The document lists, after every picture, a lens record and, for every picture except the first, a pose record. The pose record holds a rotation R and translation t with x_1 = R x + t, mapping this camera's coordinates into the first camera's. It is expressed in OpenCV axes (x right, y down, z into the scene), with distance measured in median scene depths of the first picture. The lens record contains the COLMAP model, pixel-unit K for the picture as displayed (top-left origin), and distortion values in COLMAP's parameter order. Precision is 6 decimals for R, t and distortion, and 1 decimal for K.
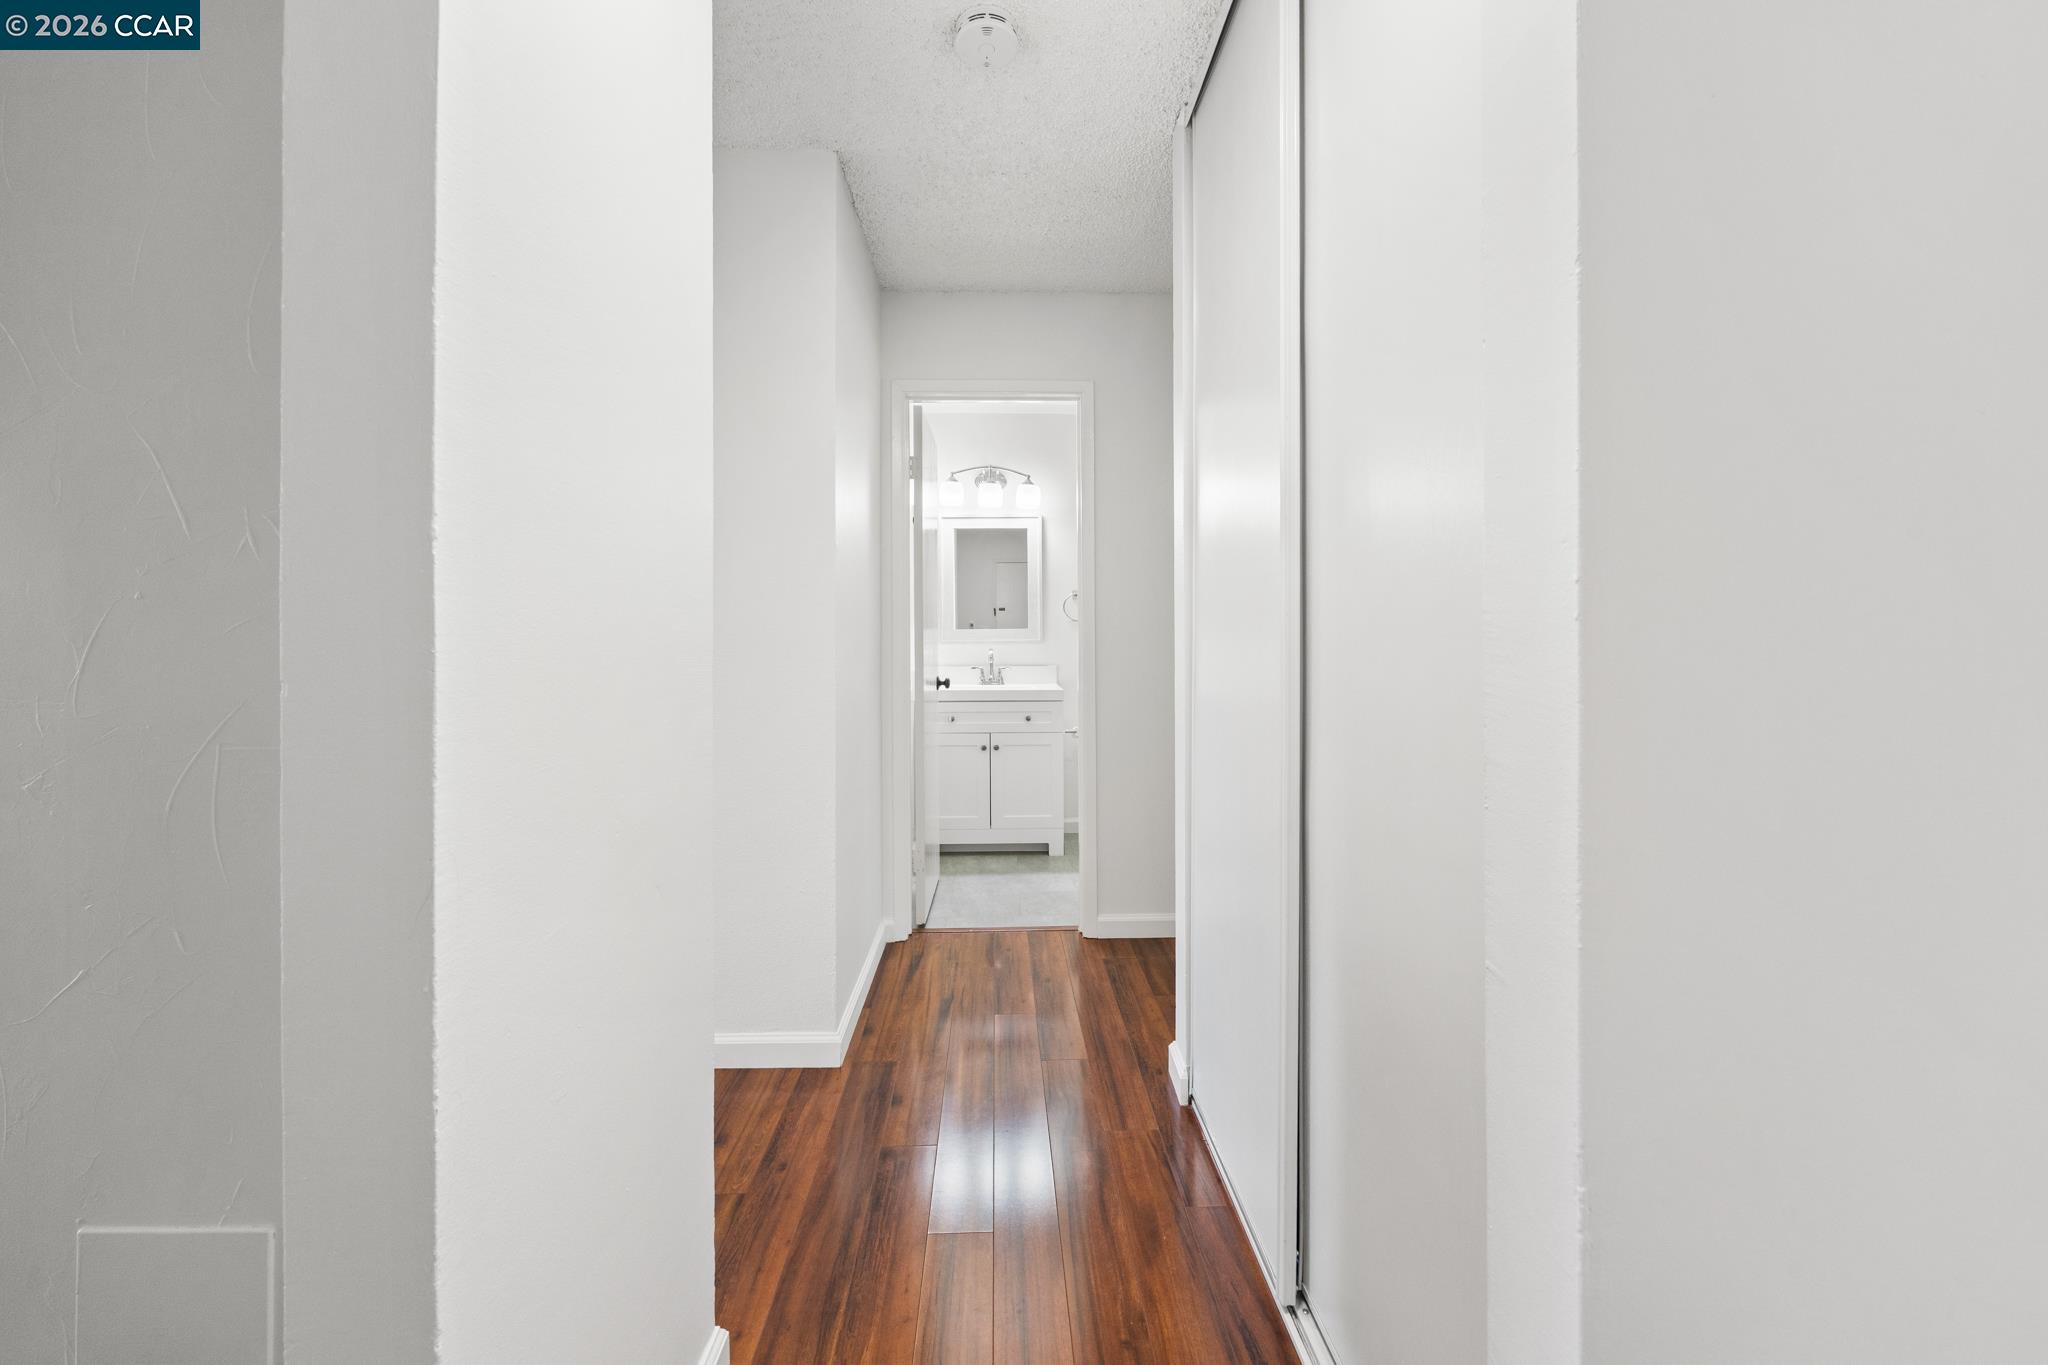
lens RADIAL K [[781.1, 0, 1019.7], [0, 781.1, 659.0], [0, 0, 1]] dist [-0.000191, -0.000051]
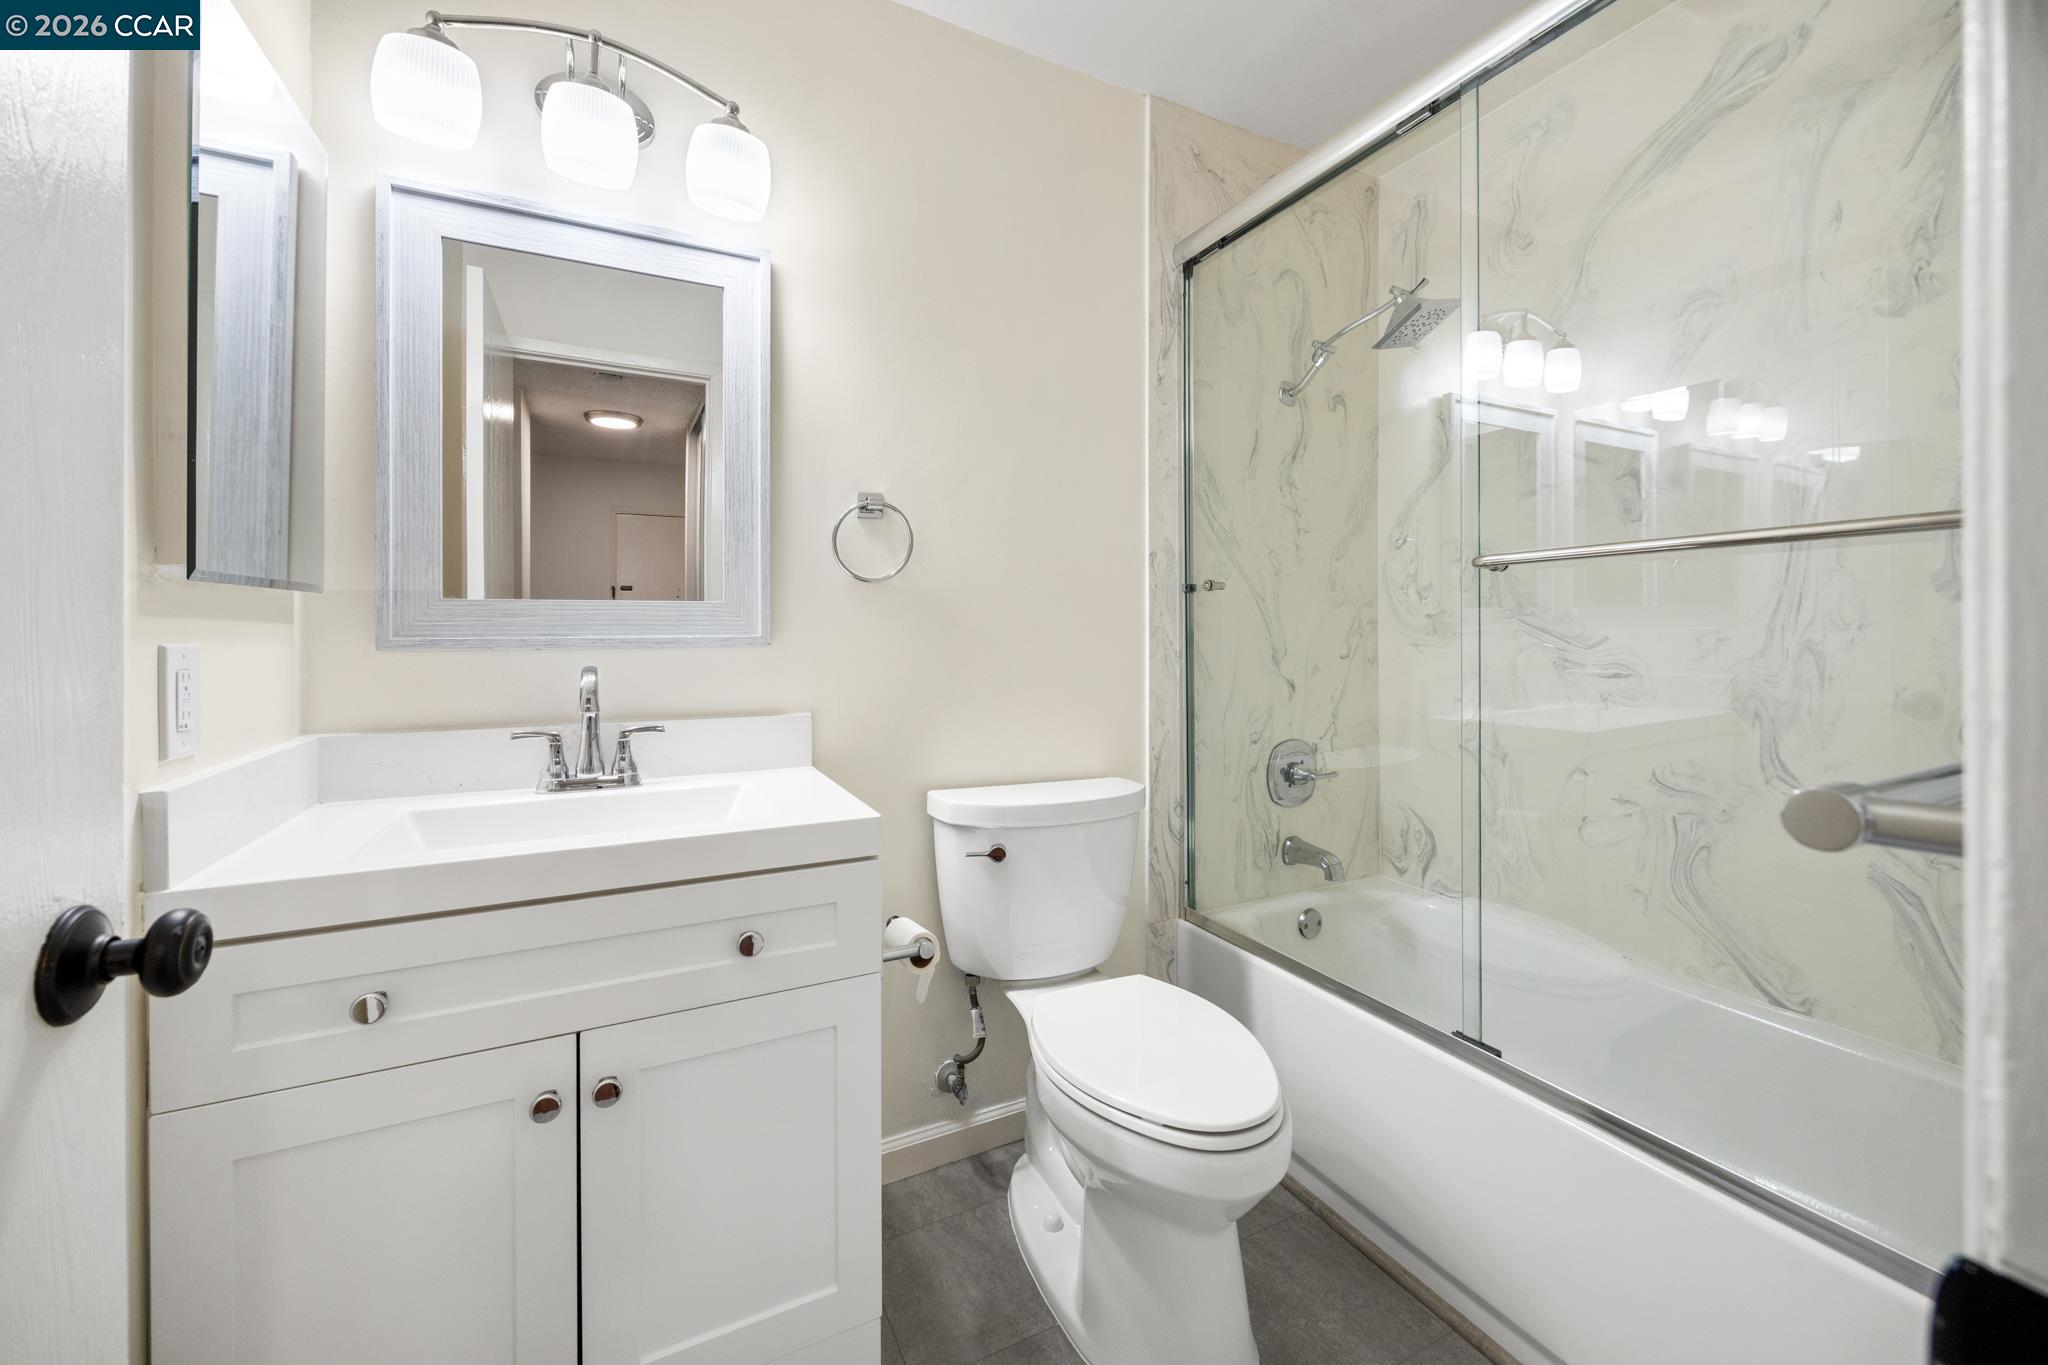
lens RADIAL K [[781.1, 0, 1019.7], [0, 781.1, 659.0], [0, 0, 1]] dist [-0.000191, -0.000051]
pose [[0.902075, 0.005846, 0.431540, -0.018936], [-0.004177, 0.999980, -0.004815, -0.014210], [-0.431559, 0.002541, 0.902081, 0.684767]]
